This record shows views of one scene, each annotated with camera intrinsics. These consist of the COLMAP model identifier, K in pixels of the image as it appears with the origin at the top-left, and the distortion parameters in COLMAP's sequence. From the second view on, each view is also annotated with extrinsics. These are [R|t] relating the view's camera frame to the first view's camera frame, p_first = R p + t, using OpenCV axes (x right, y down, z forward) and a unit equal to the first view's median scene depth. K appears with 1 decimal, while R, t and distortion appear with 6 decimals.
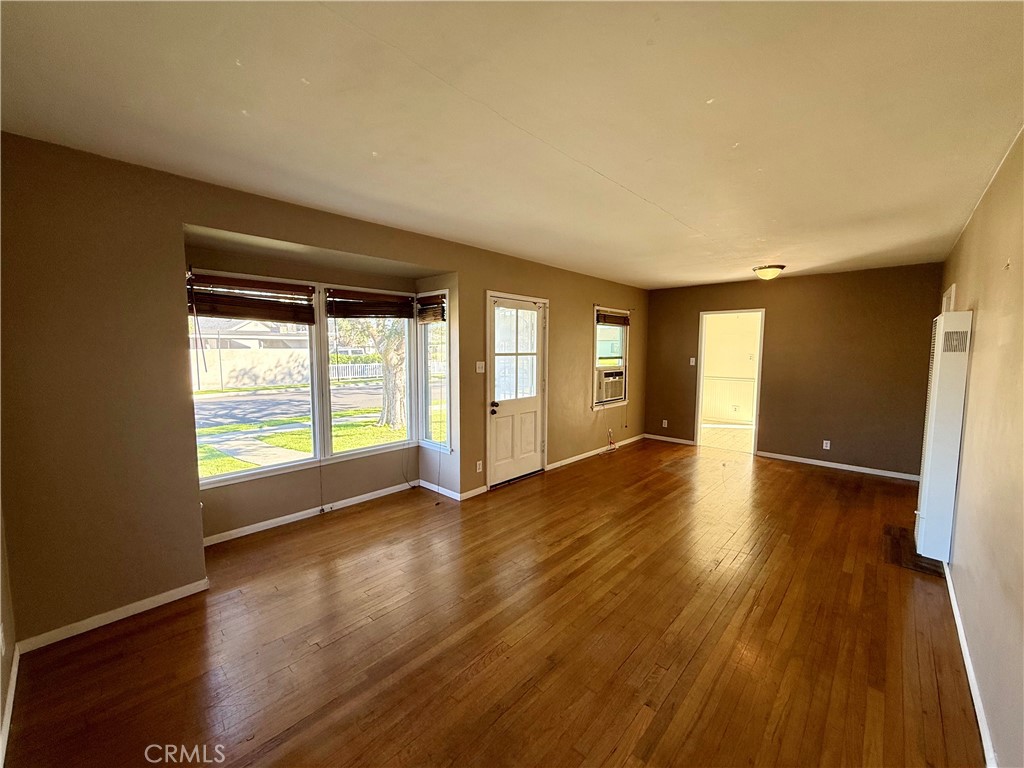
lens RADIAL K [[408.0, 0, 509.5], [0, 408.0, 385.5], [0, 0, 1]] dist [0.000544, 0.000121]
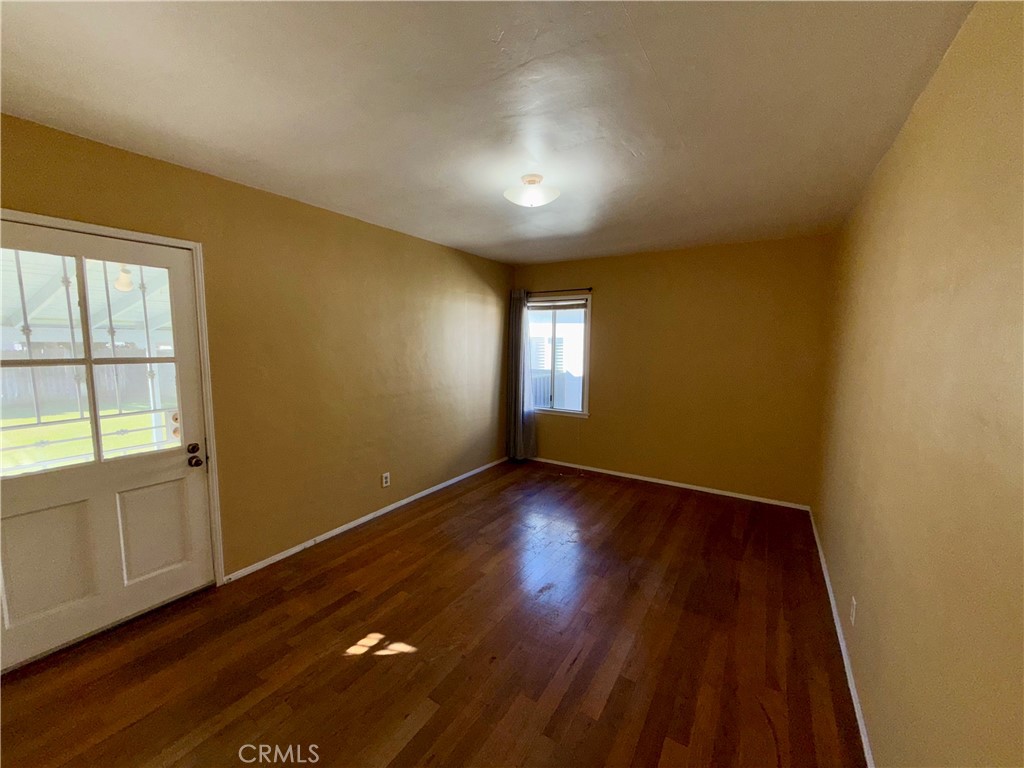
lens RADIAL K [[409.5, 0, 515.4], [0, 409.5, 384.8], [0, 0, 1]] dist [0.000379, 0.000124]
pose [[0.982333, -0.025154, 0.185442, 0.415602], [0.023836, 0.999672, 0.009338, -0.047411], [-0.185616, -0.004753, 0.982611, 0.506651]]
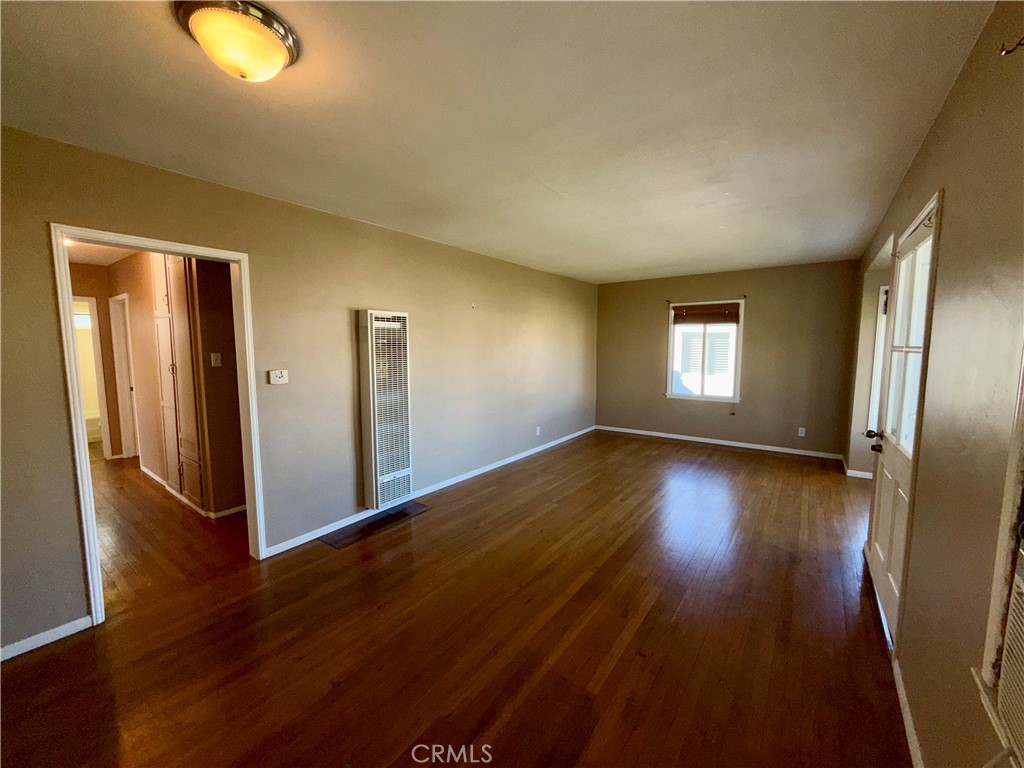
lens RADIAL K [[409.5, 0, 515.4], [0, 409.5, 384.8], [0, 0, 1]] dist [0.000379, 0.000124]
pose [[-0.993626, 0.011299, -0.112160, 0.538715], [-0.009757, 0.982610, 0.185424, -0.127246], [0.112305, 0.185336, -0.976237, 1.503070]]
